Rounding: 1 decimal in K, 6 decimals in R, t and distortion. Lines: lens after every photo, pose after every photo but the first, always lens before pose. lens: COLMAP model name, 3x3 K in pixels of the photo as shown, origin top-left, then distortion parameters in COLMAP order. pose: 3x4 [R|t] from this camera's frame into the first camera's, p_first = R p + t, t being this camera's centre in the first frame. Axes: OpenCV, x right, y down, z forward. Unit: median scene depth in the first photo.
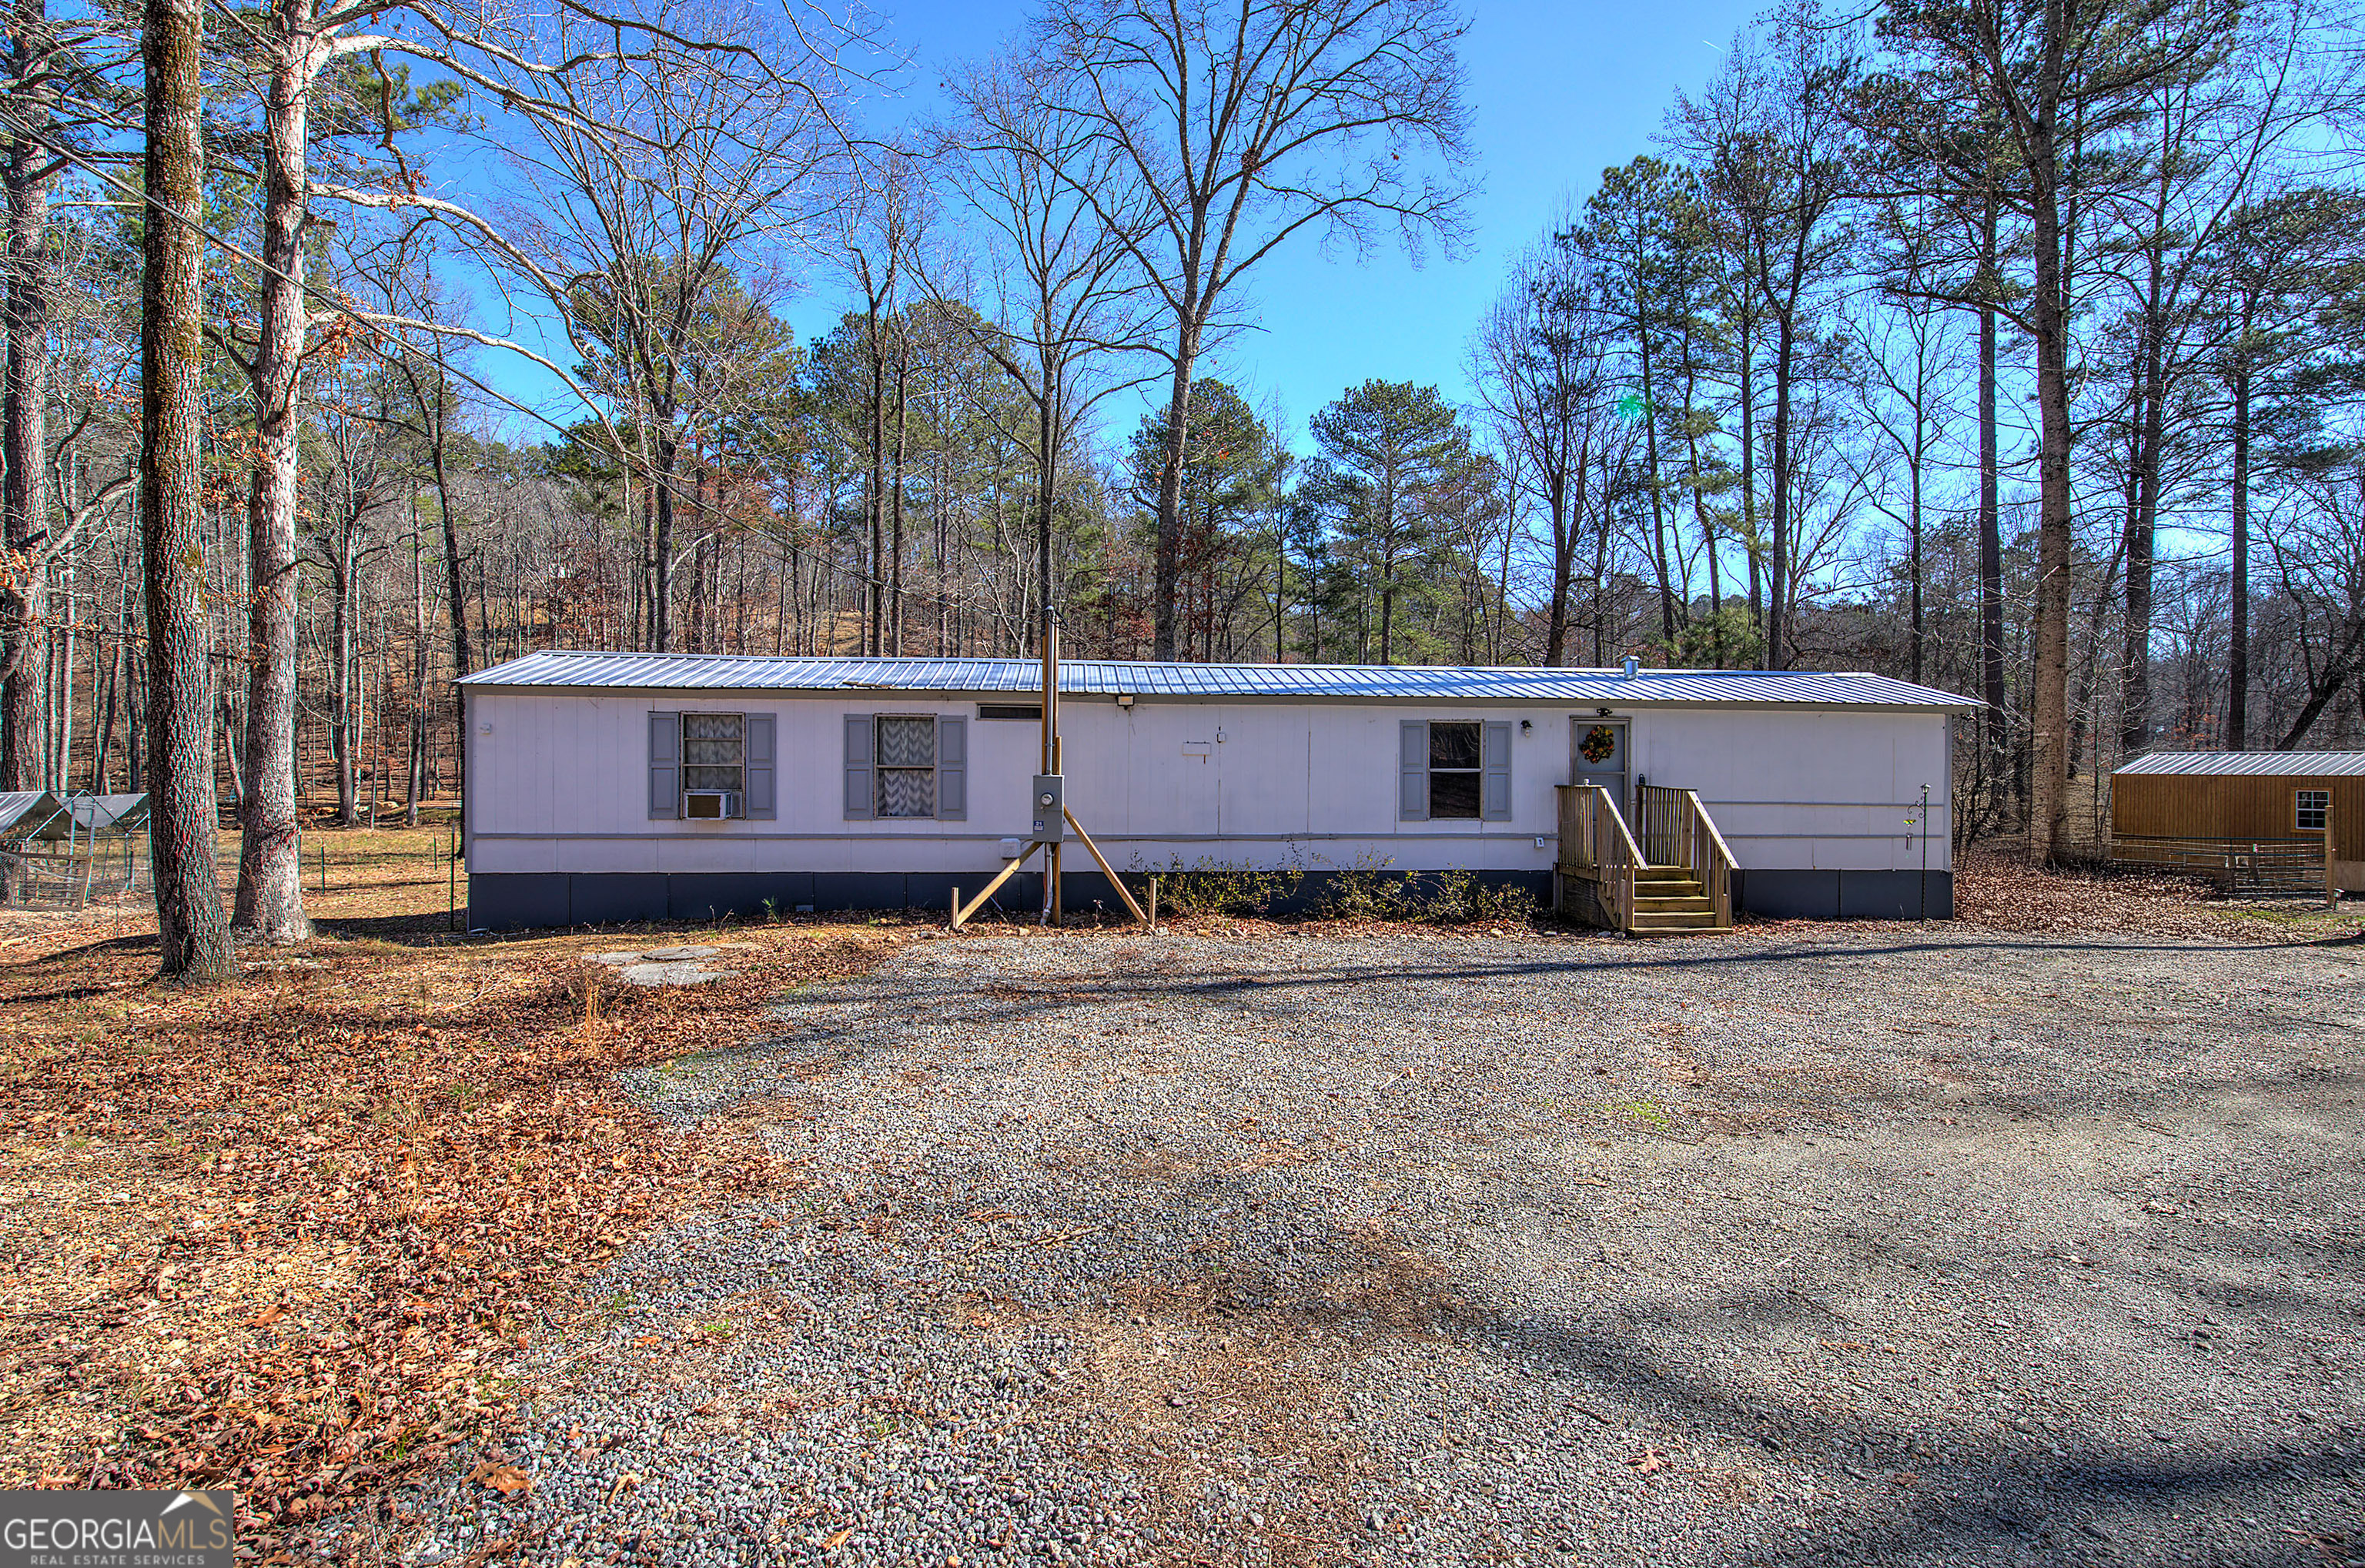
lens RADIAL K [[1134.0, 0, 1182.1], [0, 1134.0, 790.6], [0, 0, 1]] dist [-0.000093, -0.001101]
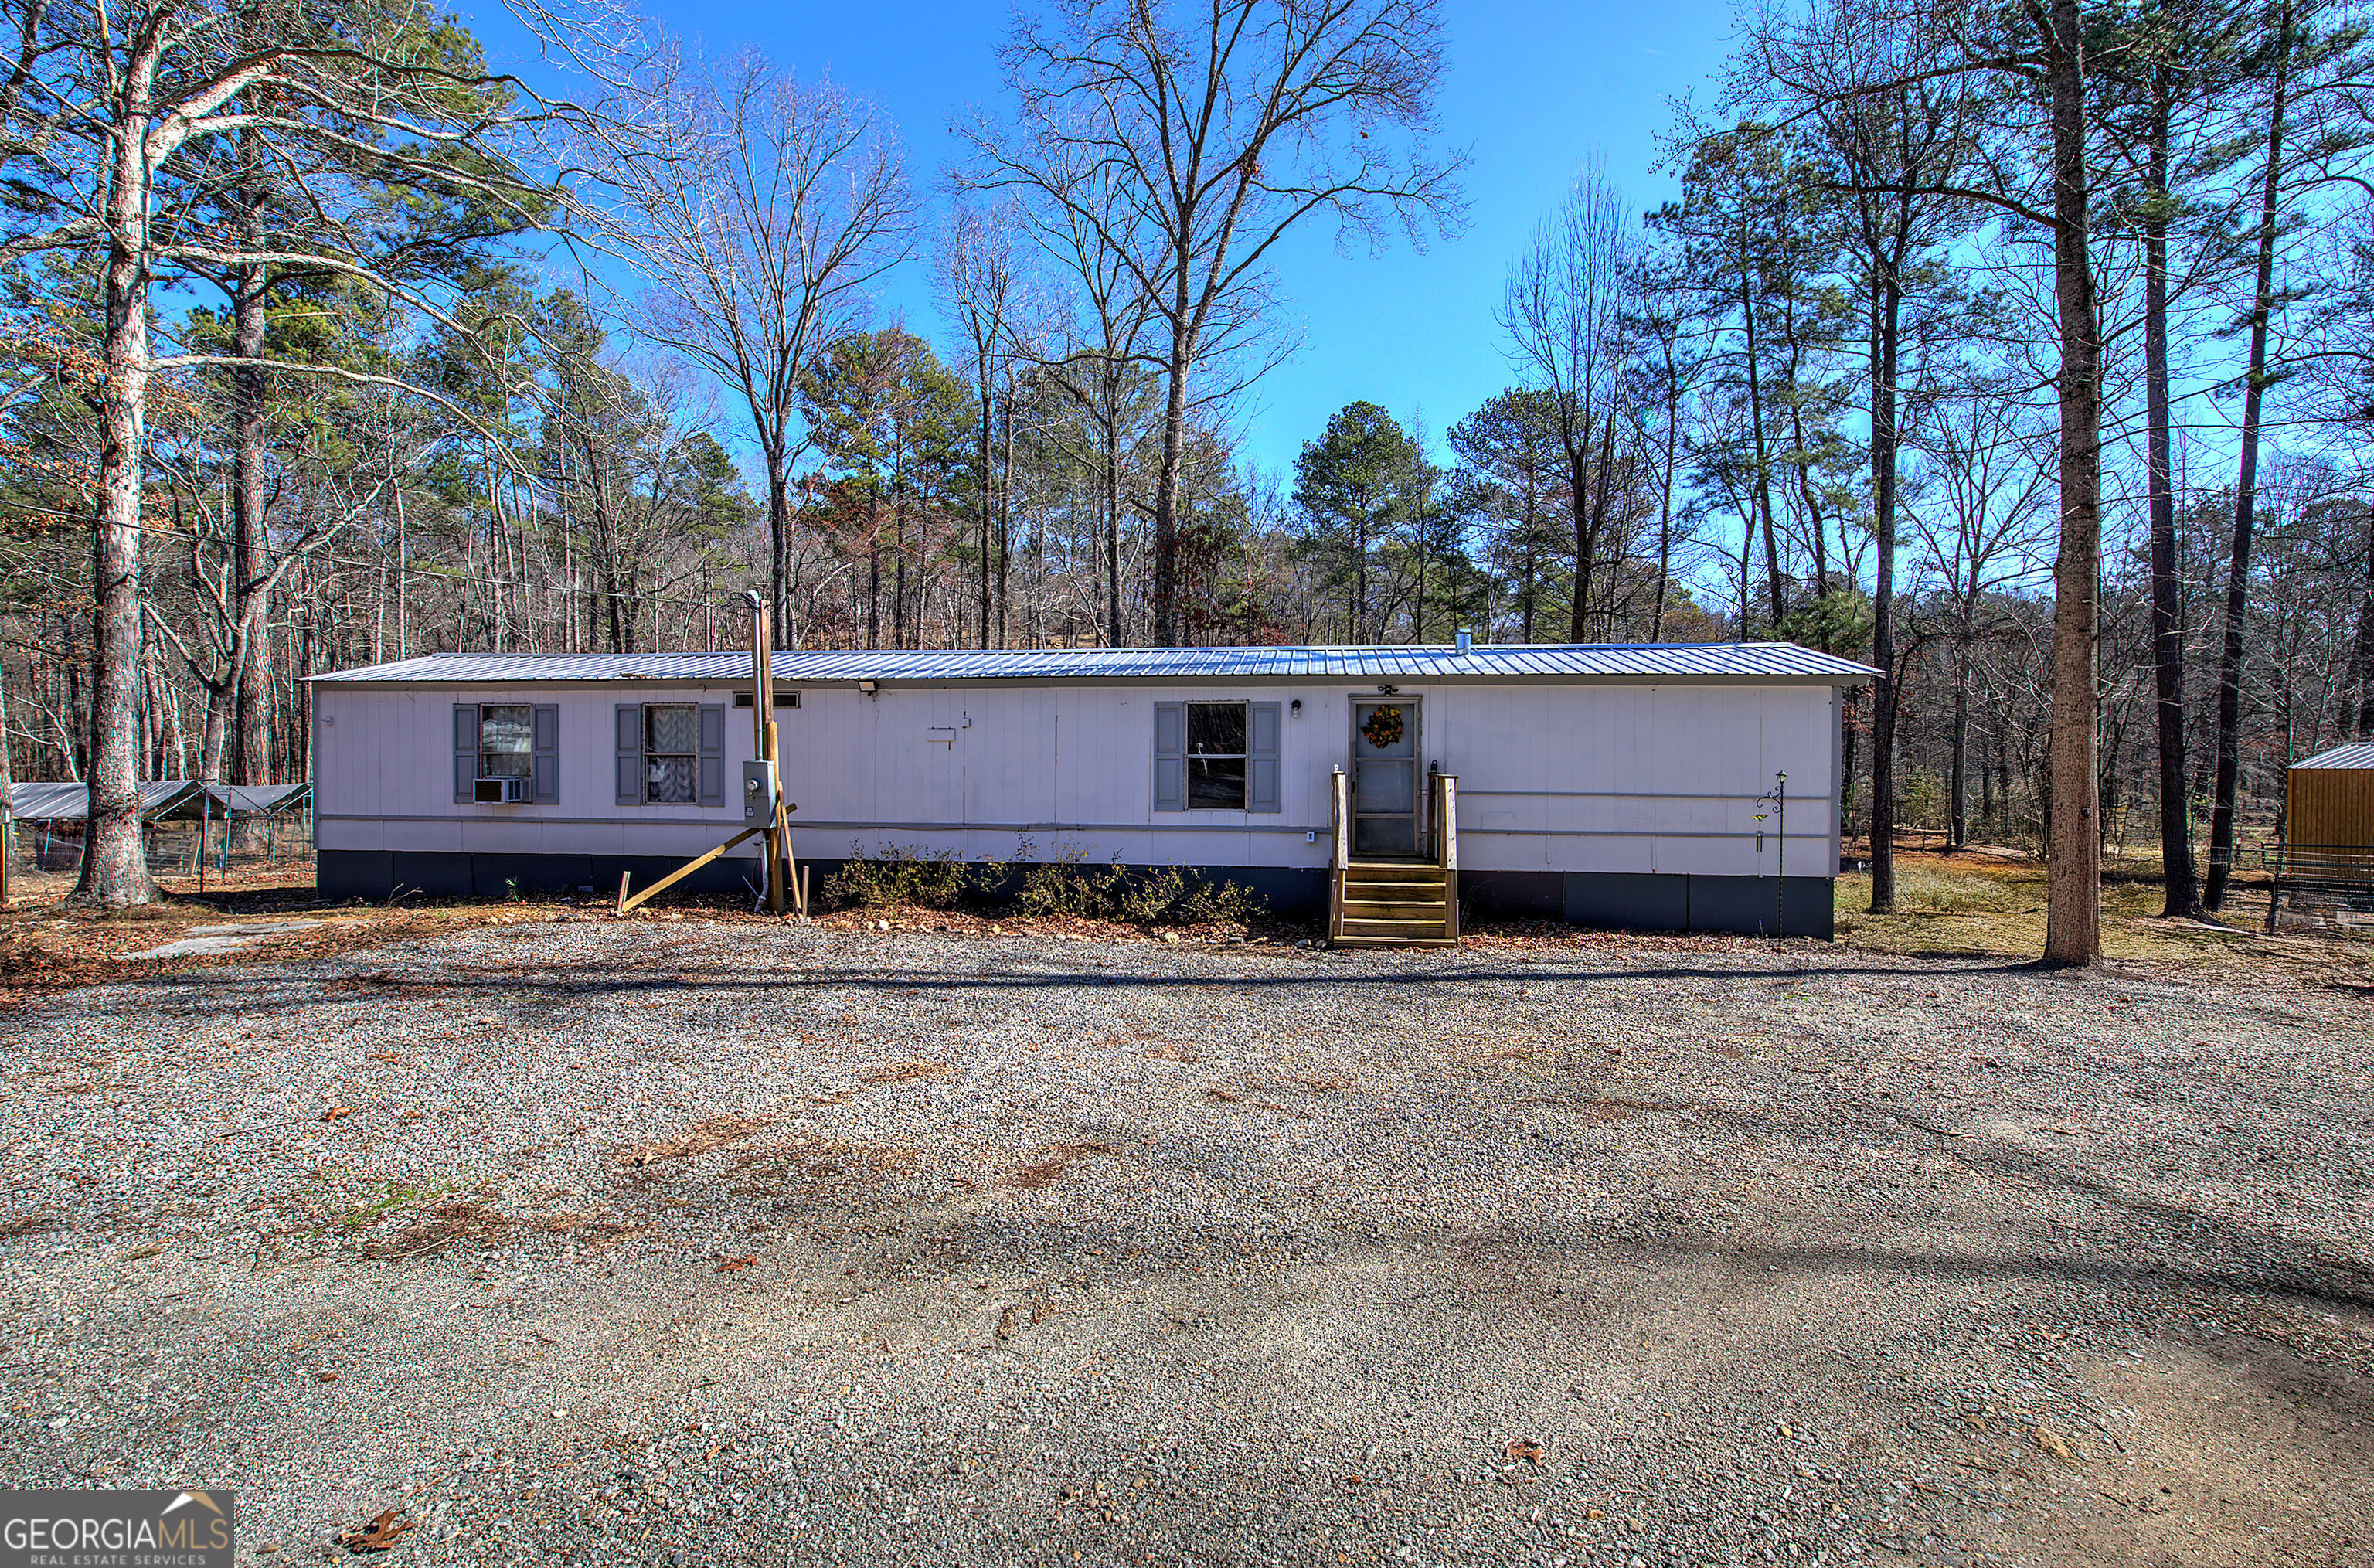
lens RADIAL K [[1017.5, 0, 1184.8], [0, 1017.5, 792.4], [0, 0, 1]] dist [-0.003805, -0.000272]
pose [[0.974909, 0.004291, -0.222562, 0.399312], [-0.004333, 0.999991, 0.000301, 0.010916], [0.222561, 0.000671, 0.974919, 0.194539]]
